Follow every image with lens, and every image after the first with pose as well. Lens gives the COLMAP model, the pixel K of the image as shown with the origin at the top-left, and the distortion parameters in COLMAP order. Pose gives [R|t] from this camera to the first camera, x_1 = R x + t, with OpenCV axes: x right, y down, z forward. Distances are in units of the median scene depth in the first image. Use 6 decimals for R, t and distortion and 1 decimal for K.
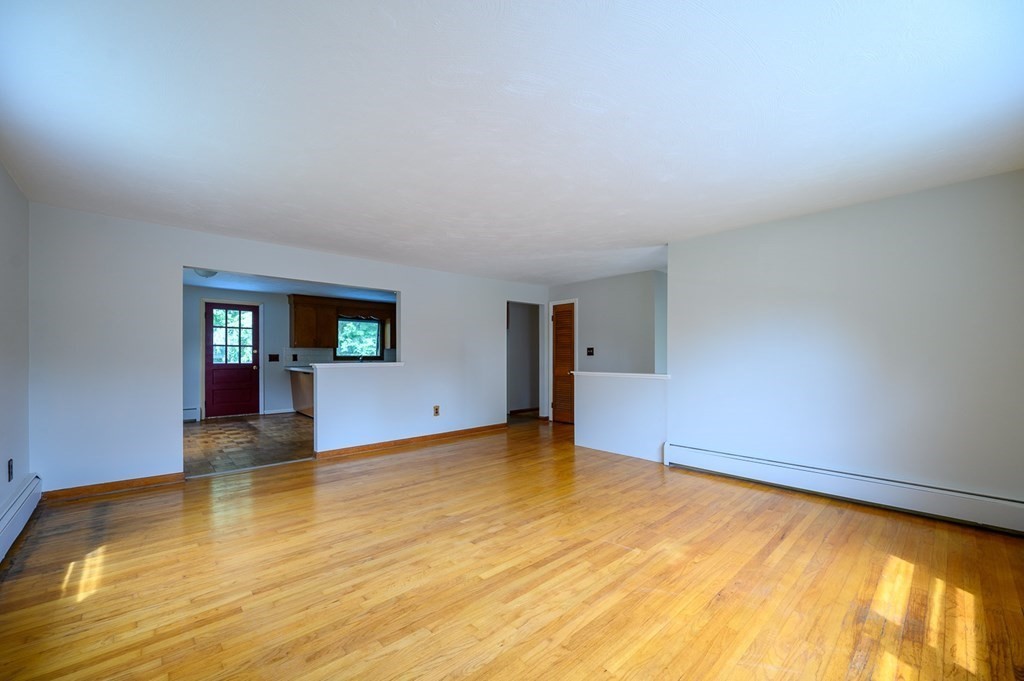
lens RADIAL K [[406.2, 0, 516.4], [0, 406.2, 350.5], [0, 0, 1]] dist [-0.003860, 0.000176]
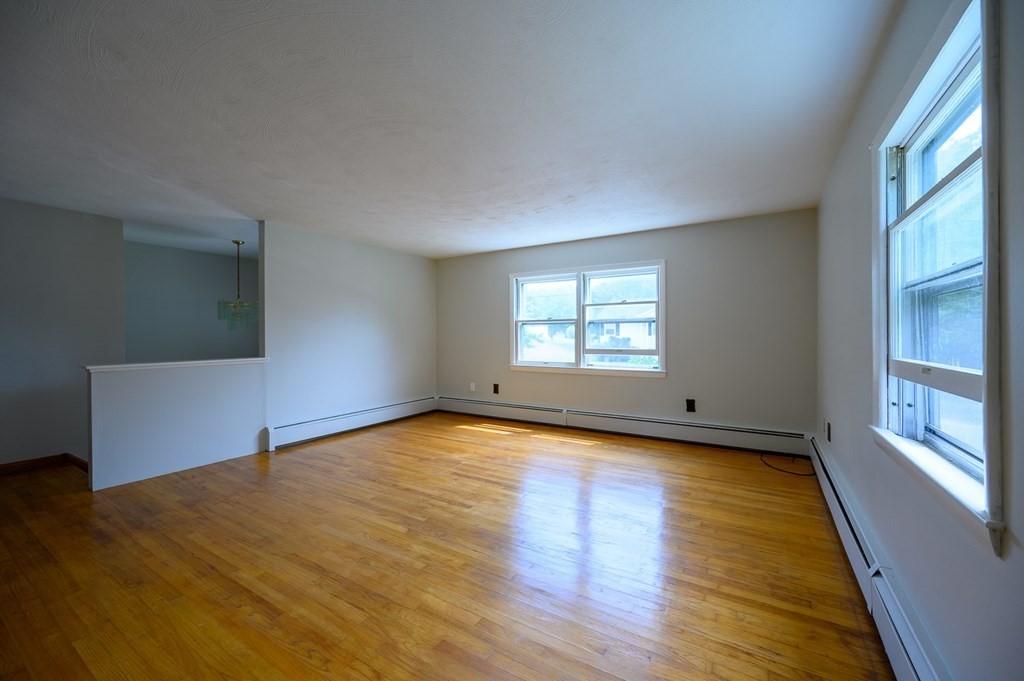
lens RADIAL K [[406.2, 0, 513.5], [0, 406.2, 336.8], [0, 0, 1]] dist [-0.003860, 0.000176]
pose [[-0.261656, -0.003072, 0.965156, -1.109204], [-0.004242, 0.999989, 0.002032, 0.011861], [-0.965152, -0.003562, -0.261666, 1.095845]]
